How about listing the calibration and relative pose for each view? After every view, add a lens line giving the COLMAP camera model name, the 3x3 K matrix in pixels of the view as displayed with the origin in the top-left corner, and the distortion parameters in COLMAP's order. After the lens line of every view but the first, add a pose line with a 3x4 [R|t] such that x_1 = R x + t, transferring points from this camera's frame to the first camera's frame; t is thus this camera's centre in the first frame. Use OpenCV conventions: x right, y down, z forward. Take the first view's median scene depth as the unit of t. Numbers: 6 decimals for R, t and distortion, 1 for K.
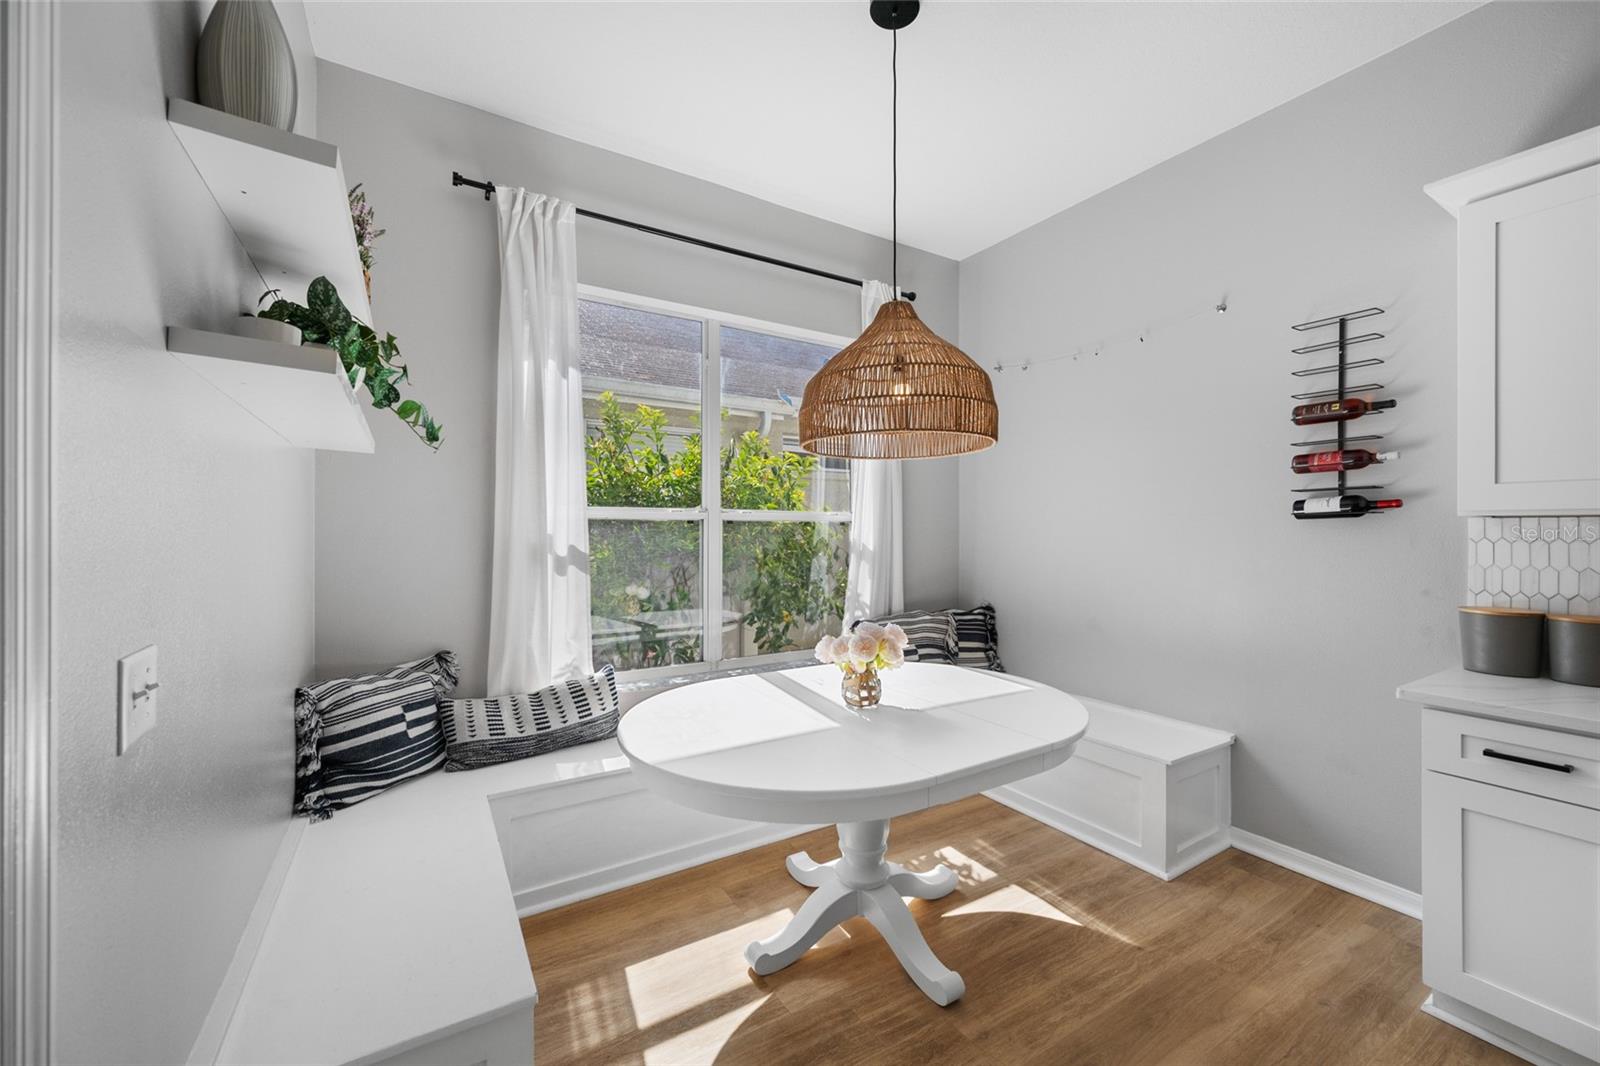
lens RADIAL K [[636.5, 0, 799.1], [0, 636.5, 526.7], [0, 0, 1]] dist [-0.001299, 0.000000]
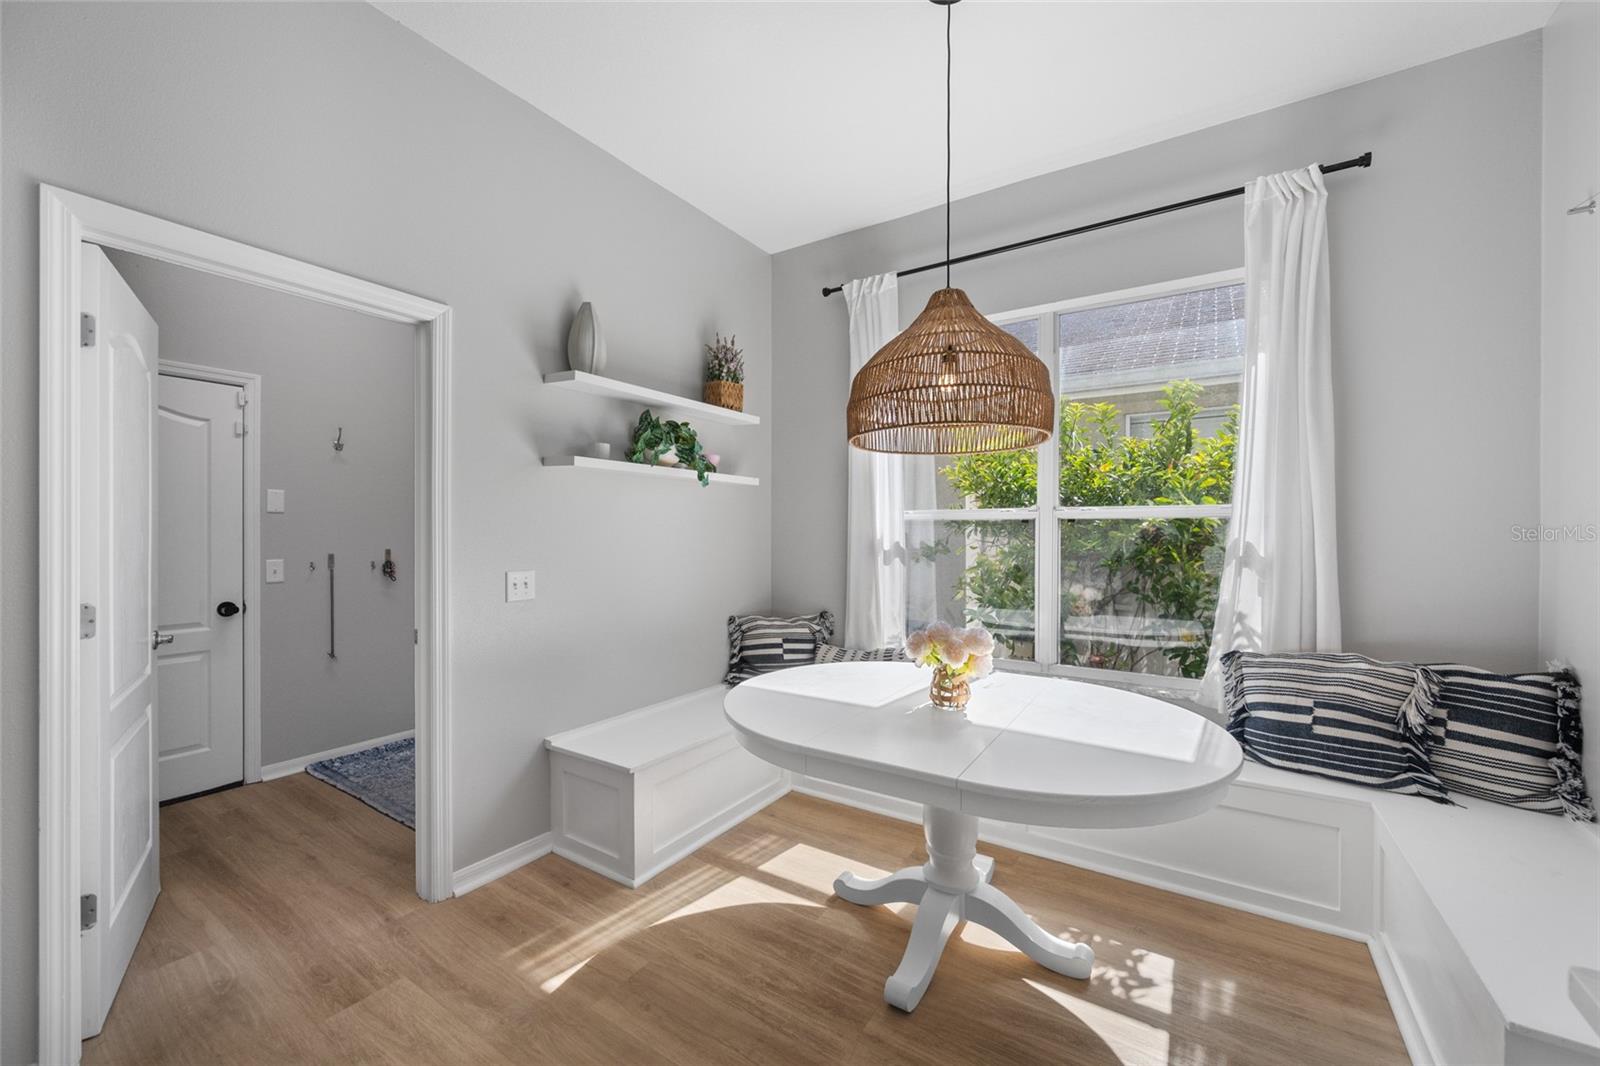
lens RADIAL K [[636.5, 0, 799.1], [0, 636.5, 526.7], [0, 0, 1]] dist [-0.001299, 0.000000]
pose [[0.414621, -0.007494, -0.909963, 0.816487], [0.008416, 0.999955, -0.004401, 0.004049], [0.909955, -0.005834, 0.414665, 0.345160]]
